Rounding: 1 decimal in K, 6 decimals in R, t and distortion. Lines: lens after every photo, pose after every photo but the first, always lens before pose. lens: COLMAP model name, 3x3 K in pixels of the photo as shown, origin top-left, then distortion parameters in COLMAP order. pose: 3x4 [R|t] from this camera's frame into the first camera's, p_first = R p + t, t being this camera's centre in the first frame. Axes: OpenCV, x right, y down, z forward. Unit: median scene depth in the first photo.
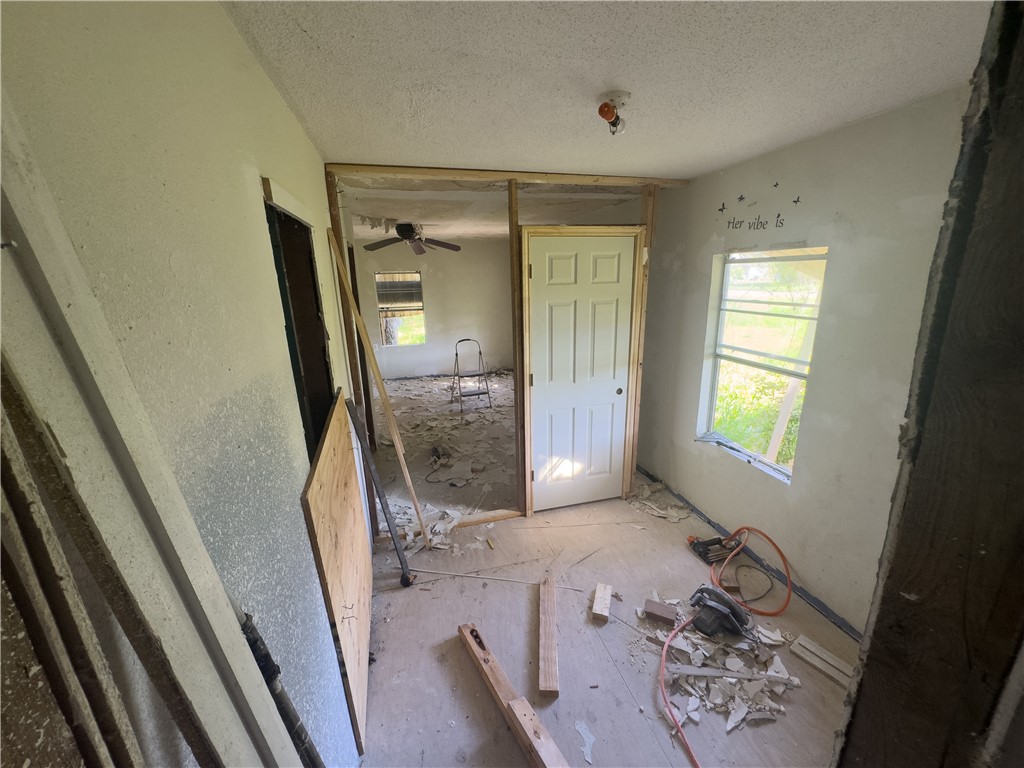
lens RADIAL K [[409.0, 0, 515.0], [0, 409.0, 384.1], [0, 0, 1]] dist [0.000591, -0.000087]
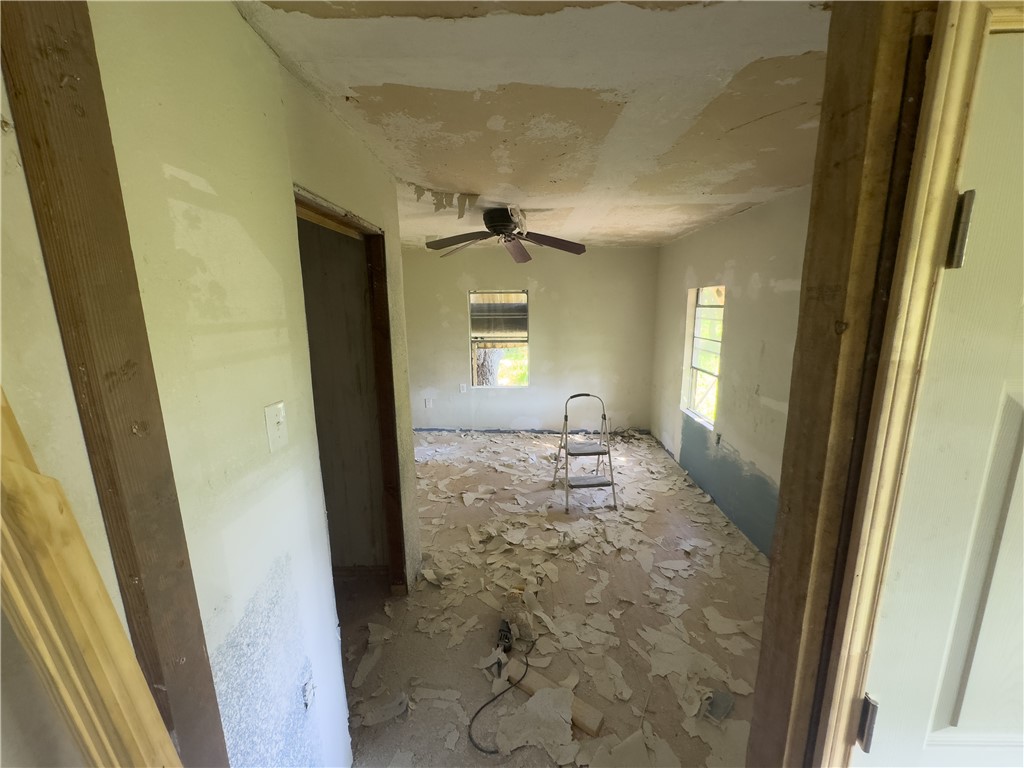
lens RADIAL K [[409.0, 0, 514.2], [0, 409.0, 382.9], [0, 0, 1]] dist [0.000591, -0.000087]
pose [[0.957905, 0.068230, -0.278860, -0.042357], [-0.086028, 0.994931, -0.052077, -0.077130], [0.273893, 0.073875, 0.958919, 0.332125]]
